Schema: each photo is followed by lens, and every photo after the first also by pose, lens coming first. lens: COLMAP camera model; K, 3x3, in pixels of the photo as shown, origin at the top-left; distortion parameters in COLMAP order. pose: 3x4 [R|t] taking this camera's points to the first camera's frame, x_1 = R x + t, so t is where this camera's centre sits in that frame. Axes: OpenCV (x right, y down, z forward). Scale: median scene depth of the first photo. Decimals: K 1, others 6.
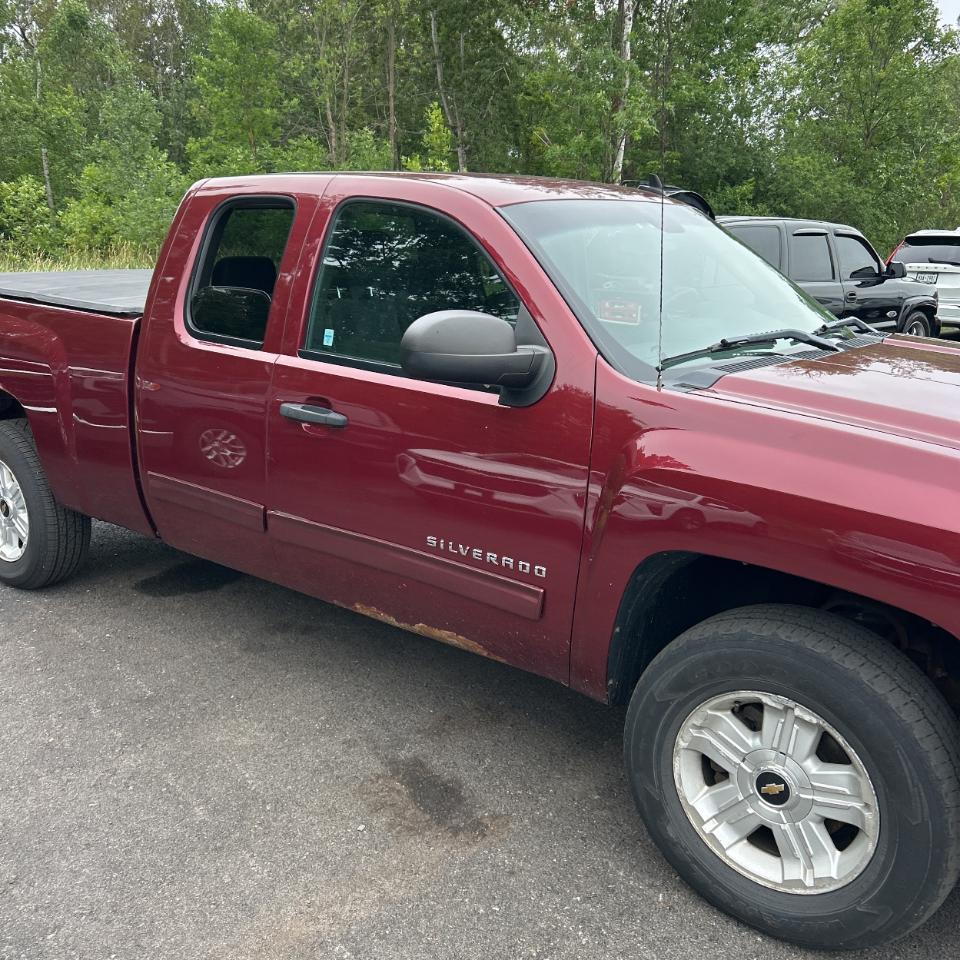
lens RADIAL K [[974.6, 0, 478.2], [0, 974.6, 478.9], [0, 0, 1]] dist [0.016451, 0.000000]
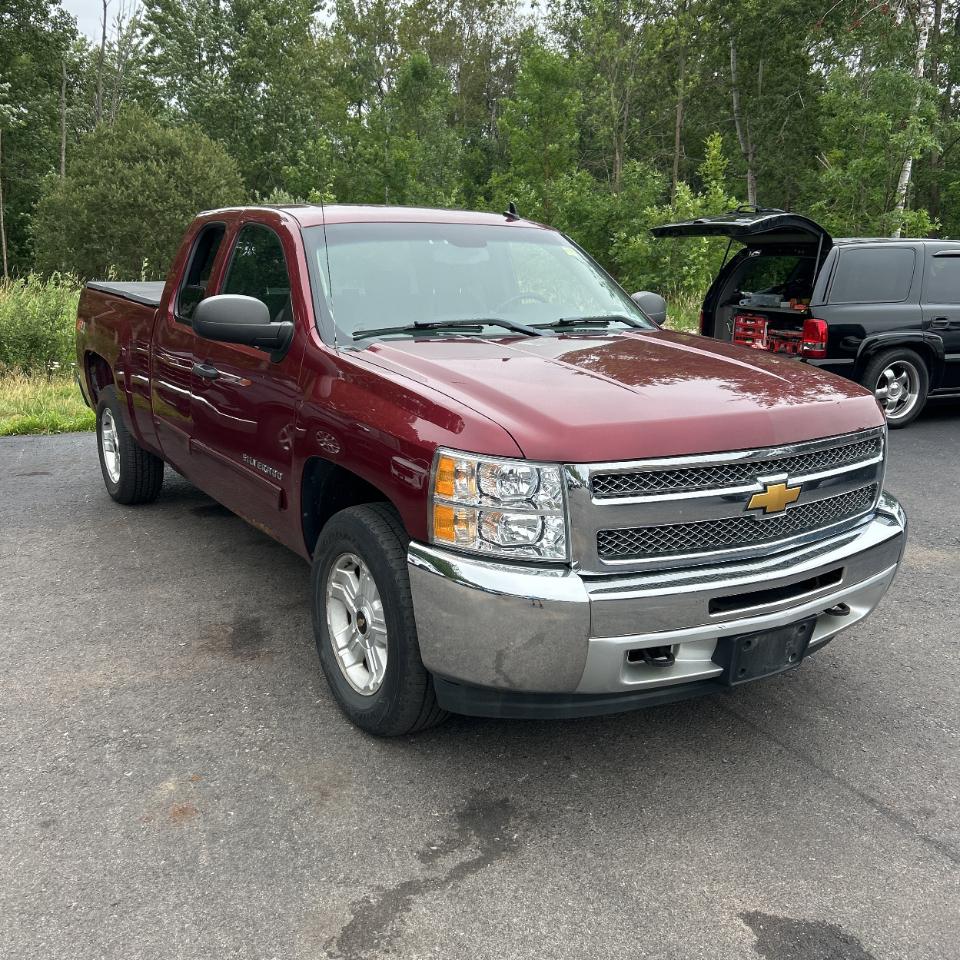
lens RADIAL K [[974.6, 0, 475.8], [0, 974.6, 479.6], [0, 0, 1]] dist [0.016451, 0.000000]
pose [[0.943533, 0.071076, -0.323563, 0.803522], [-0.079623, 0.996737, -0.013237, 0.096010], [0.321566, 0.038253, 0.946114, -0.286191]]
